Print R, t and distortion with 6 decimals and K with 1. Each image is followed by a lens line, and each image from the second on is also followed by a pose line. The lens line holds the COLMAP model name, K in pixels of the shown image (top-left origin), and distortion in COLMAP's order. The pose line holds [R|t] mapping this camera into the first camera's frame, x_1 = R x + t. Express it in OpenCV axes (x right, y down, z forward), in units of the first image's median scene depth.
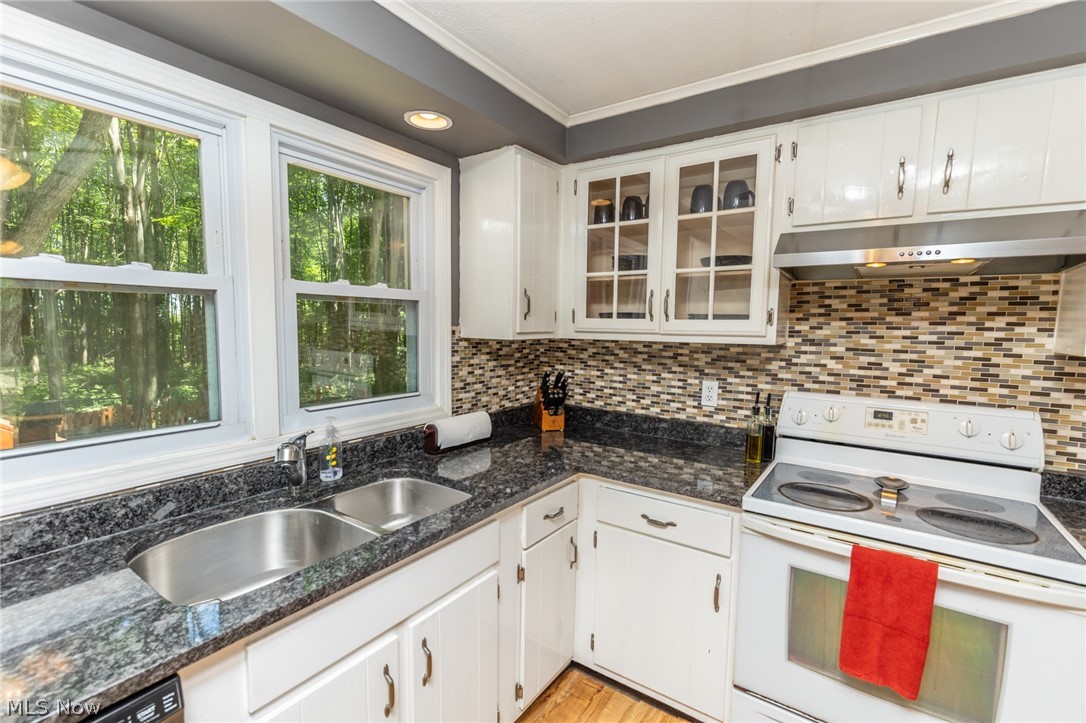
lens RADIAL K [[481.7, 0, 546.0], [0, 481.7, 369.1], [0, 0, 1]] dist [0.000584, 0.000013]
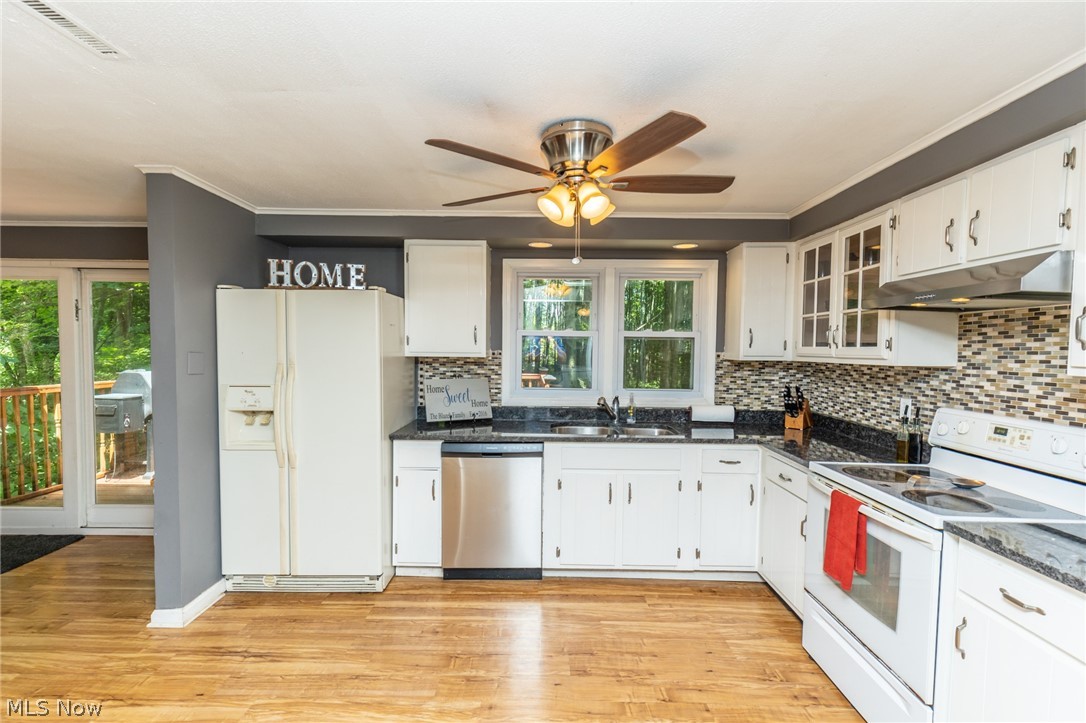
lens RADIAL K [[471.1, 0, 548.9], [0, 471.1, 365.9], [0, 0, 1]] dist [-0.011271, 0.000268]
pose [[0.565349, 0.024370, -0.824492, 0.914071], [-0.084691, 0.995996, -0.028633, 0.059936], [0.820493, 0.086014, 0.565149, -0.435557]]
